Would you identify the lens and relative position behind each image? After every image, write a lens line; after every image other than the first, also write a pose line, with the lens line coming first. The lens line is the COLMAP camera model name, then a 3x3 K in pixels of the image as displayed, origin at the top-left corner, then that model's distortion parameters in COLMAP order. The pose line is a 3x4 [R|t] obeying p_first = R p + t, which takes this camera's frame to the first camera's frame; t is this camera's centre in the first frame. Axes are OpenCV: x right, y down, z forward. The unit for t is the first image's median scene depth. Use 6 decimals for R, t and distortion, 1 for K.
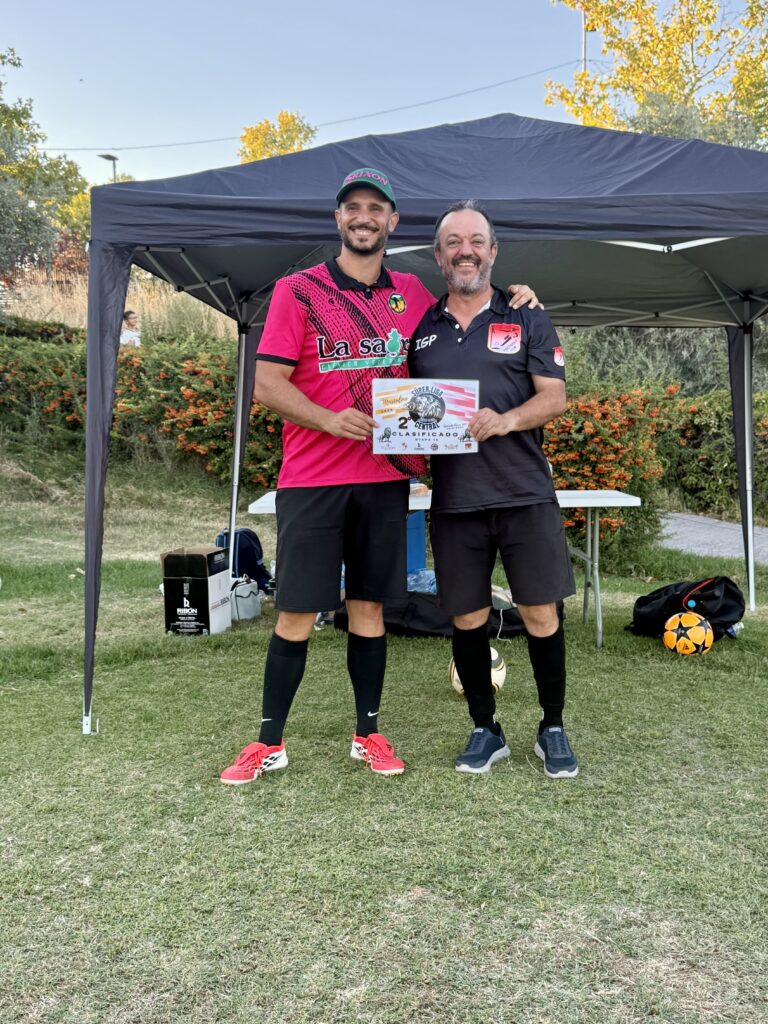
lens RADIAL K [[1152.6, 0, 385.2], [0, 1152.6, 512.2], [0, 0, 1]] dist [0.188961, -0.435532]
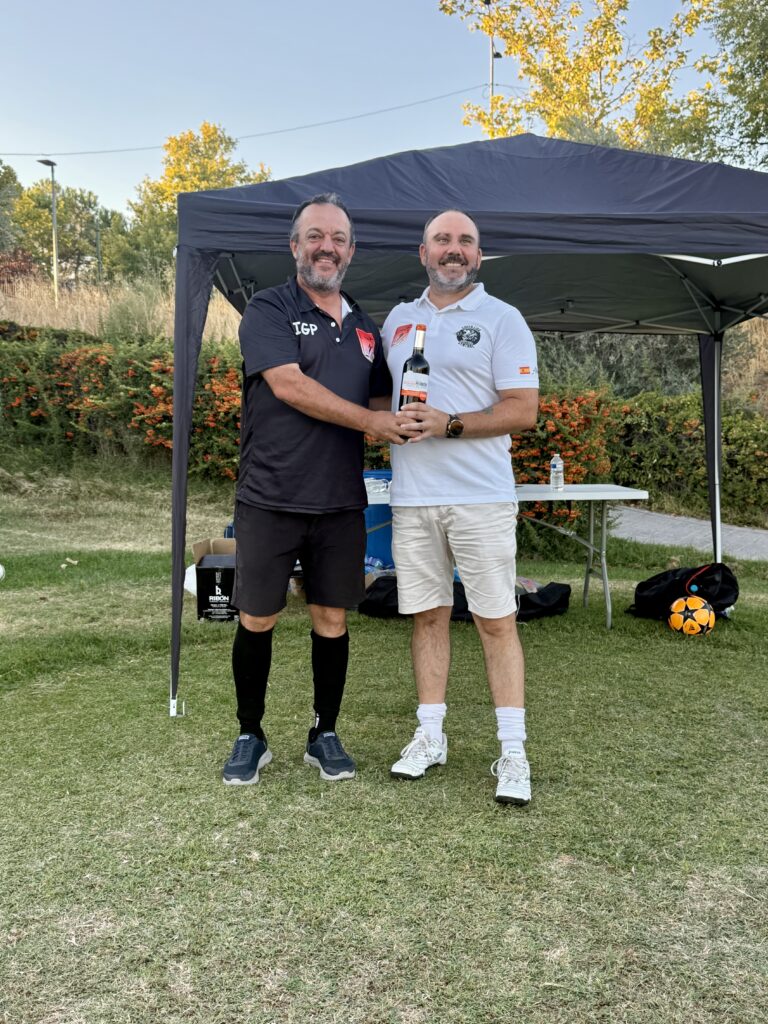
lens RADIAL K [[1077.0, 0, 389.2], [0, 1077.0, 515.8], [0, 0, 1]] dist [0.173385, -0.387162]
pose [[0.996302, -0.001596, 0.085907, -0.060114], [0.000620, 0.999935, 0.011387, -0.000712], [-0.085919, -0.011291, 0.996238, 0.004108]]
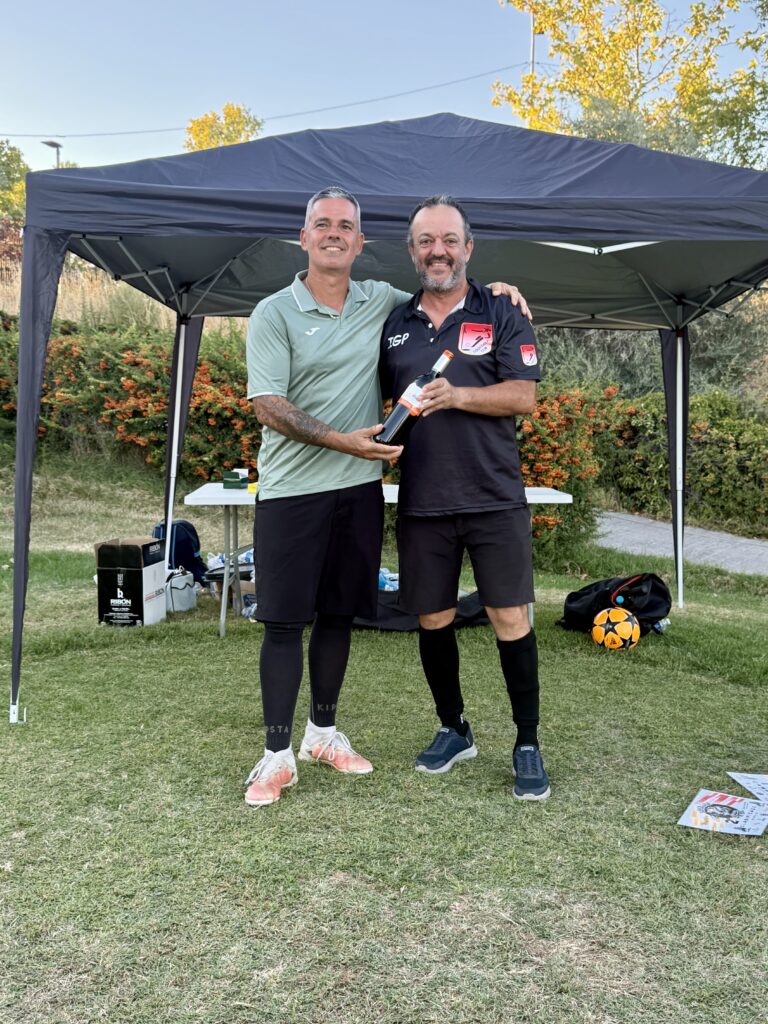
lens RADIAL K [[1152.6, 0, 385.2], [0, 1152.6, 512.2], [0, 0, 1]] dist [0.188961, -0.435532]
pose [[0.998725, 0.015146, 0.048161, 0.003825], [-0.015278, 0.999880, 0.002374, 0.001454], [-0.048119, -0.003107, 0.998837, -0.004070]]
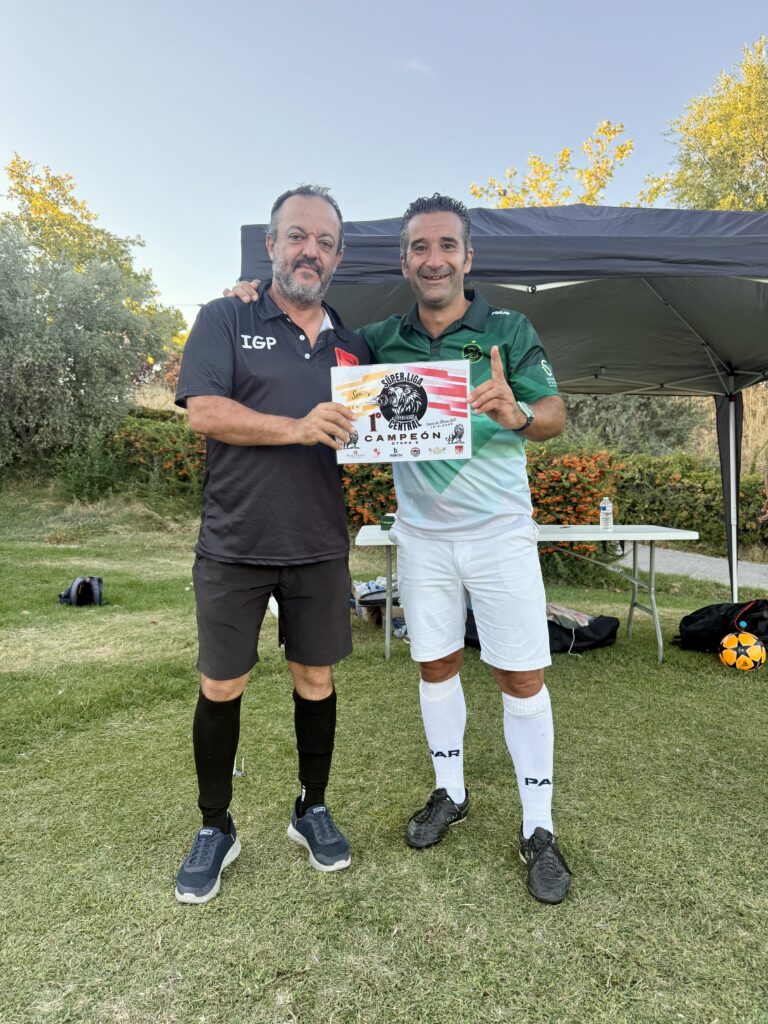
lens RADIAL K [[725.7, 0, 387.7], [0, 725.7, 514.8], [0, 0, 1]] dist [0.117071, -0.234929]
pose [[0.999744, 0.000478, 0.022620, -0.057097], [0.000198, 0.999553, -0.029888, -0.004394], [-0.022624, 0.029885, 0.999297, 0.153201]]
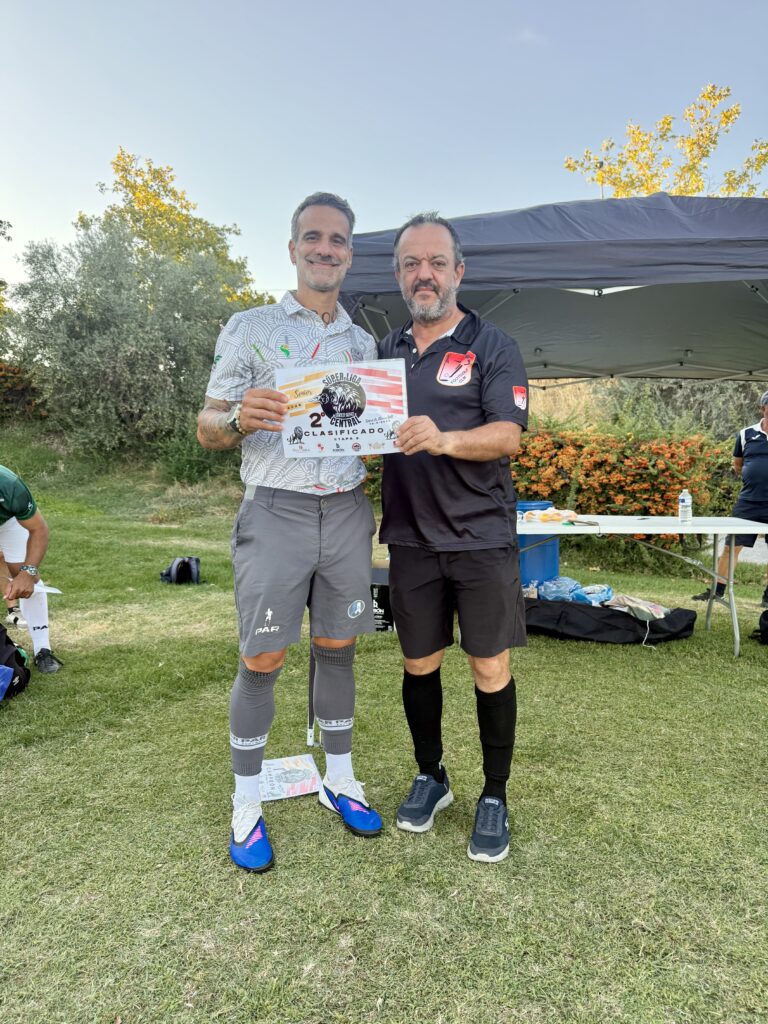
lens RADIAL K [[725.7, 0, 387.7], [0, 725.7, 514.8], [0, 0, 1]] dist [0.117071, -0.234929]
pose [[0.995226, 0.011777, -0.096880, -0.049976], [-0.012151, 0.999921, -0.003266, -0.009201], [0.096834, 0.004428, 0.995291, 0.136933]]
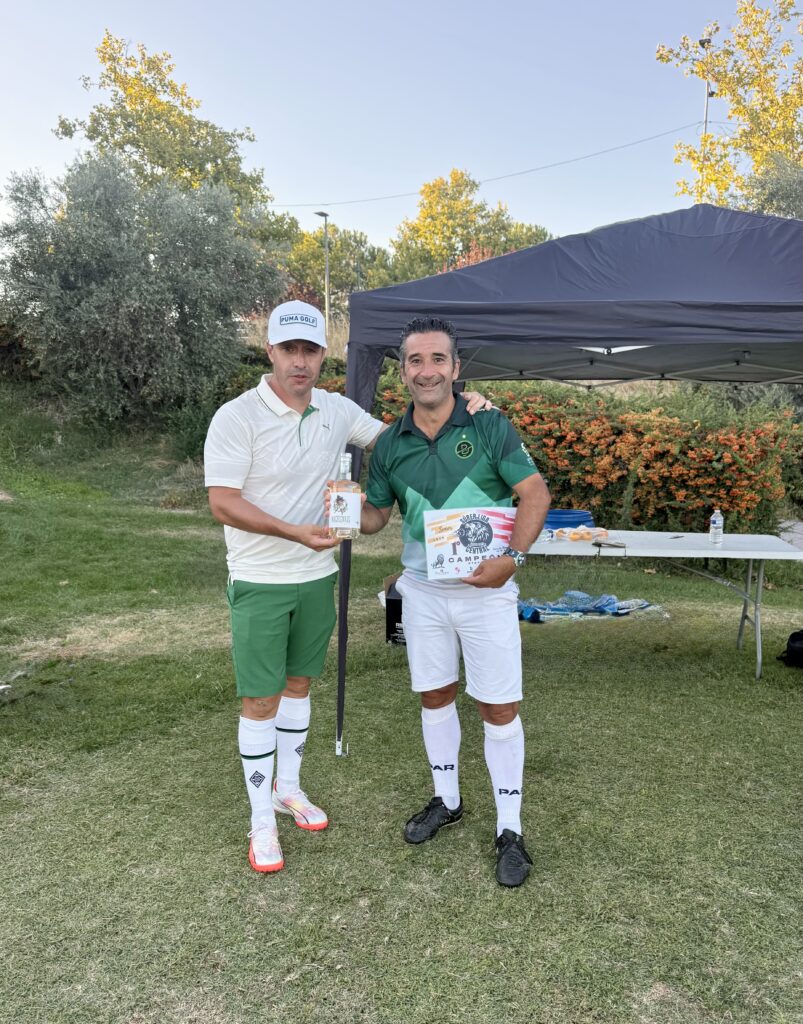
lens RADIAL K [[866.9, 0, 400.6], [0, 866.9, 583.5], [0, 0, 1]] dist [0.149860, -0.318012]
pose [[0.990828, 0.036556, -0.130087, -0.032597], [-0.021838, 0.993375, 0.112824, -0.038543], [0.133350, -0.108948, 0.985062, 0.053408]]
